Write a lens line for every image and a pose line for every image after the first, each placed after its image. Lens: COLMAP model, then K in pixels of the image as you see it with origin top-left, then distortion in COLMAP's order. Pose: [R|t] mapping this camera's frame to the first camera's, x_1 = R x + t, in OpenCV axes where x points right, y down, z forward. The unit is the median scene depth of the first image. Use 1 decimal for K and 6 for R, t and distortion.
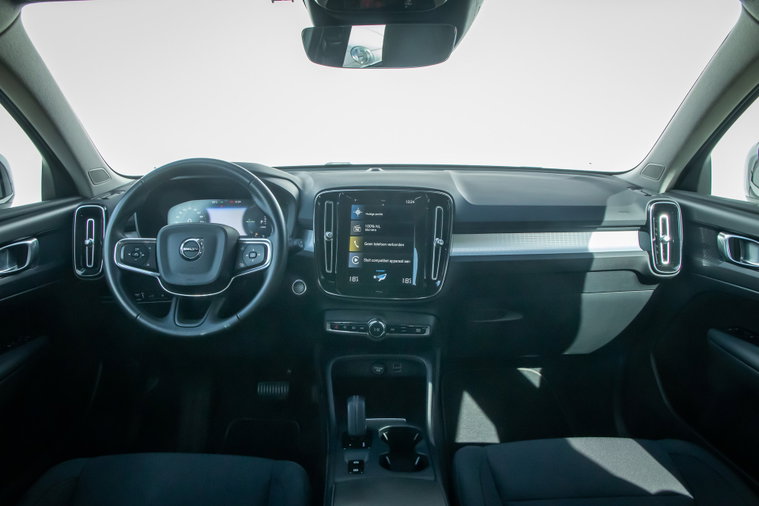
lens RADIAL K [[564.8, 0, 379.5], [0, 564.8, 253.0], [0, 0, 1]] dist [-0.138076, 0.138161]
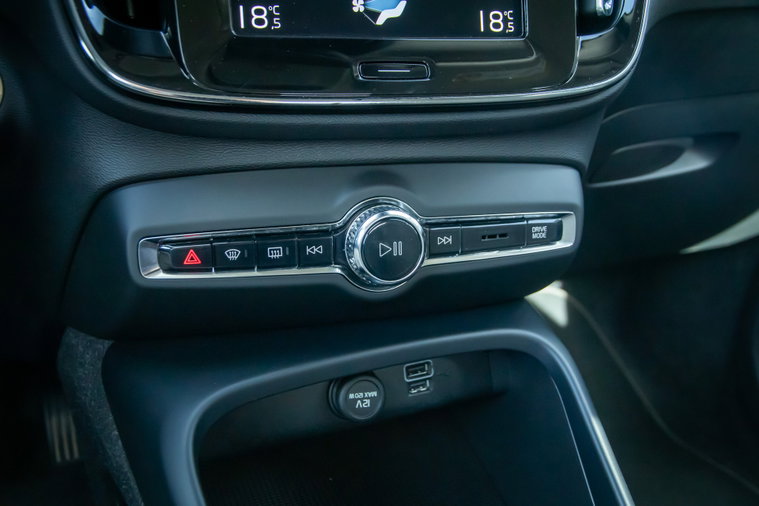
lens RADIAL K [[740.6, 0, 379.5], [0, 740.6, 253.0], [0, 0, 1]] dist [-0.055074, -0.003062]
pose [[0.918043, -0.116083, 0.379108, -0.116623], [0.046555, 0.981125, 0.187686, 0.082224], [-0.393739, -0.154654, 0.906119, 0.729561]]
